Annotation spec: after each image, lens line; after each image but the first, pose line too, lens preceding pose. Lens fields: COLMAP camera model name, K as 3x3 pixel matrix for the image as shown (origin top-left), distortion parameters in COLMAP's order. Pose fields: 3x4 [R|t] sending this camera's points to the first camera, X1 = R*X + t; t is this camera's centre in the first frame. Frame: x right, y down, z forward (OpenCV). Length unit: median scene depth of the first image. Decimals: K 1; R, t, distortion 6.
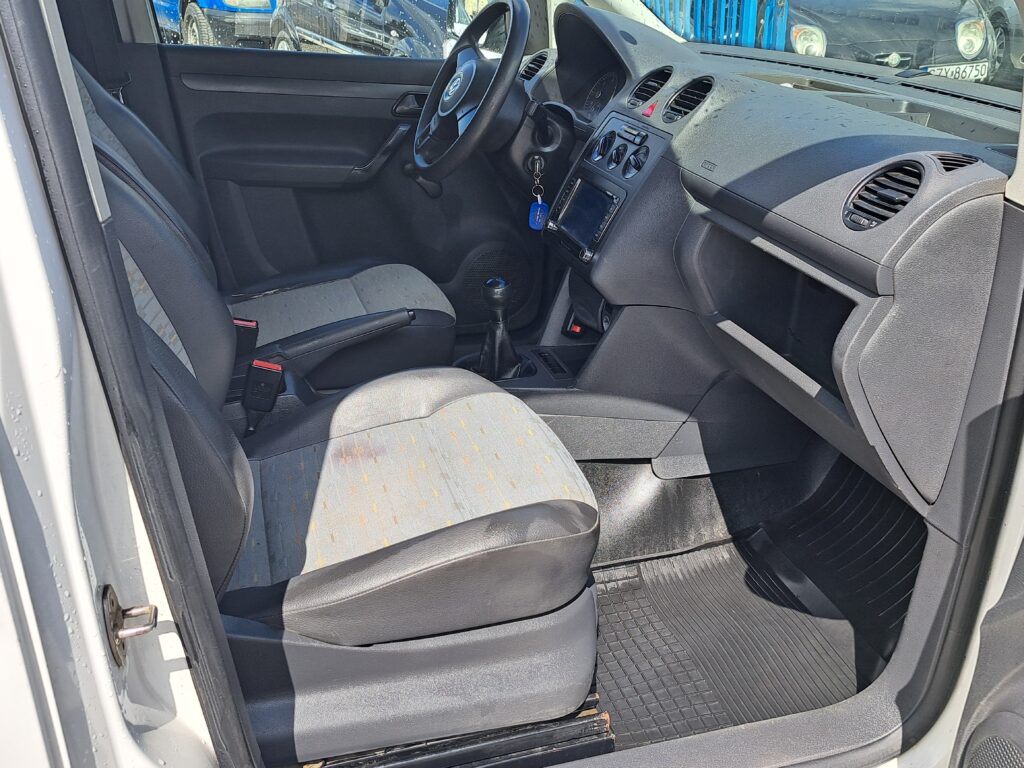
lens RADIAL K [[906.1, 0, 513.3], [0, 906.1, 365.6], [0, 0, 1]] dist [0.087388, -0.106755]
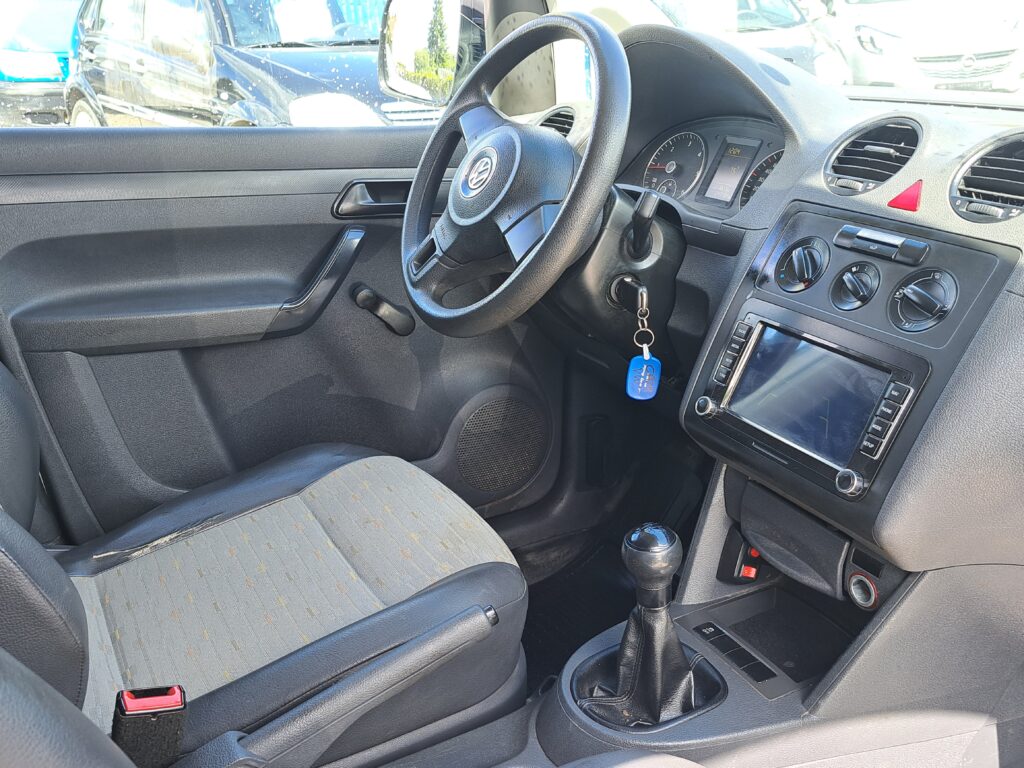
lens RADIAL K [[906.1, 0, 513.3], [0, 906.1, 365.6], [0, 0, 1]] dist [0.087388, -0.106755]
pose [[0.978215, -0.105786, 0.178620, -0.151375], [0.115034, 0.992465, -0.042205, -0.148978], [-0.172809, 0.061833, 0.983013, 0.410897]]
